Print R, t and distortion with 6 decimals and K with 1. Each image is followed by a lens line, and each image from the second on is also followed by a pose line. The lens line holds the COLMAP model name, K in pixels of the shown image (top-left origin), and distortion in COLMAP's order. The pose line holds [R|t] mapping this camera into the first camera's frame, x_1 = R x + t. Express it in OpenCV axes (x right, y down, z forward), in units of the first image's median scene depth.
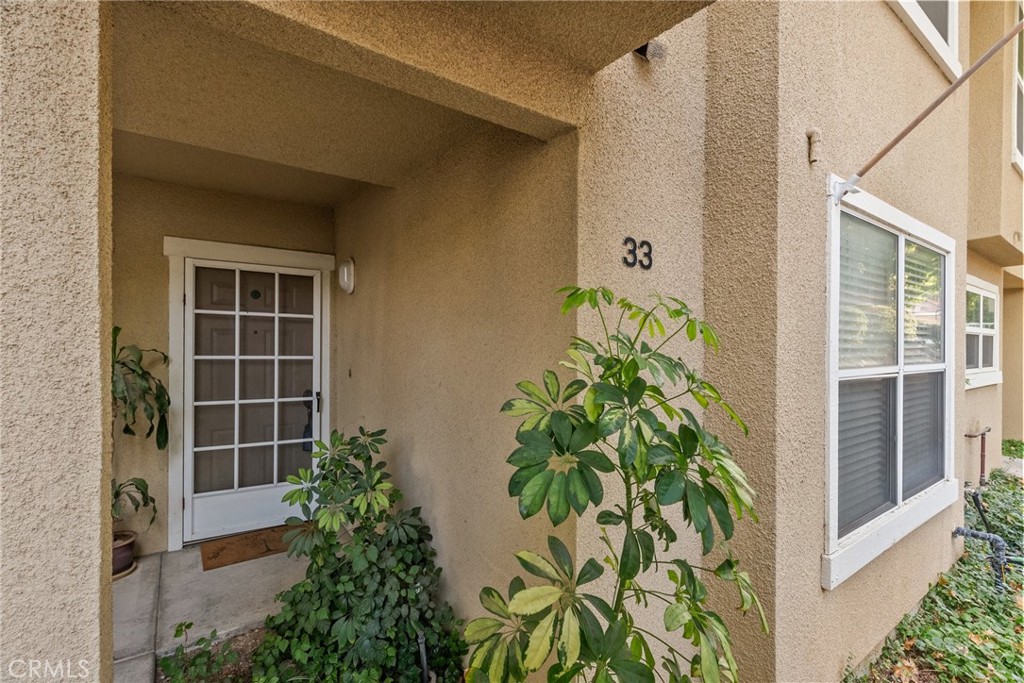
lens RADIAL K [[483.6, 0, 508.1], [0, 483.6, 344.0], [0, 0, 1]] dist [0.000264, 0.001615]
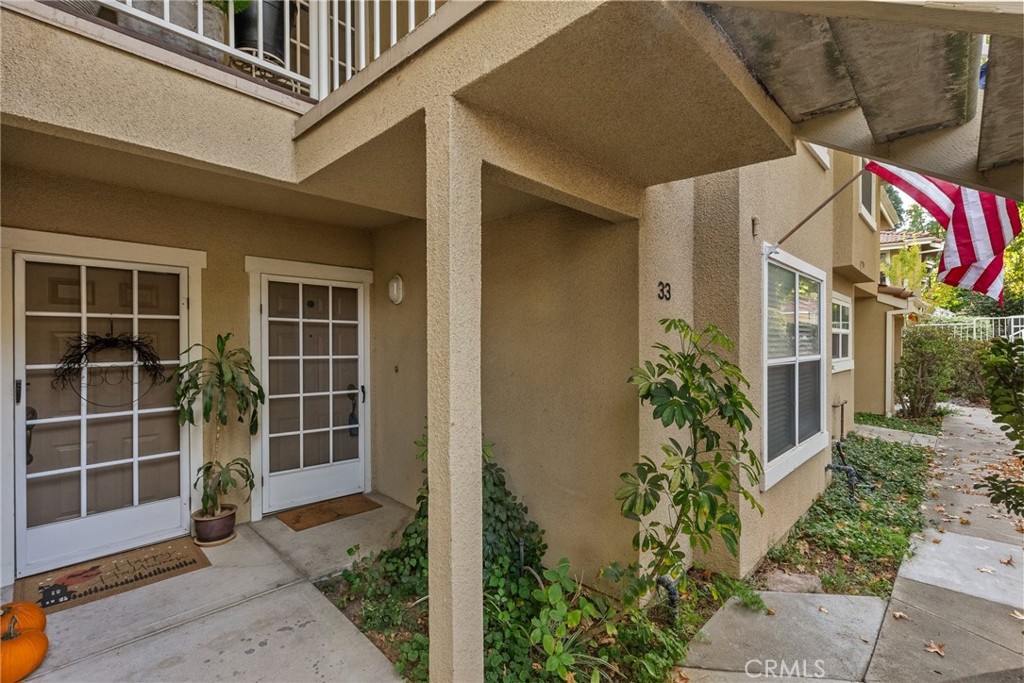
lens RADIAL K [[483.6, 0, 515.1], [0, 483.6, 342.9], [0, 0, 1]] dist [0.000264, 0.001615]
pose [[0.983407, -0.008229, 0.181224, -0.284010], [0.007514, 0.999961, 0.004630, -0.010376], [-0.181255, -0.003192, 0.983431, -0.286199]]
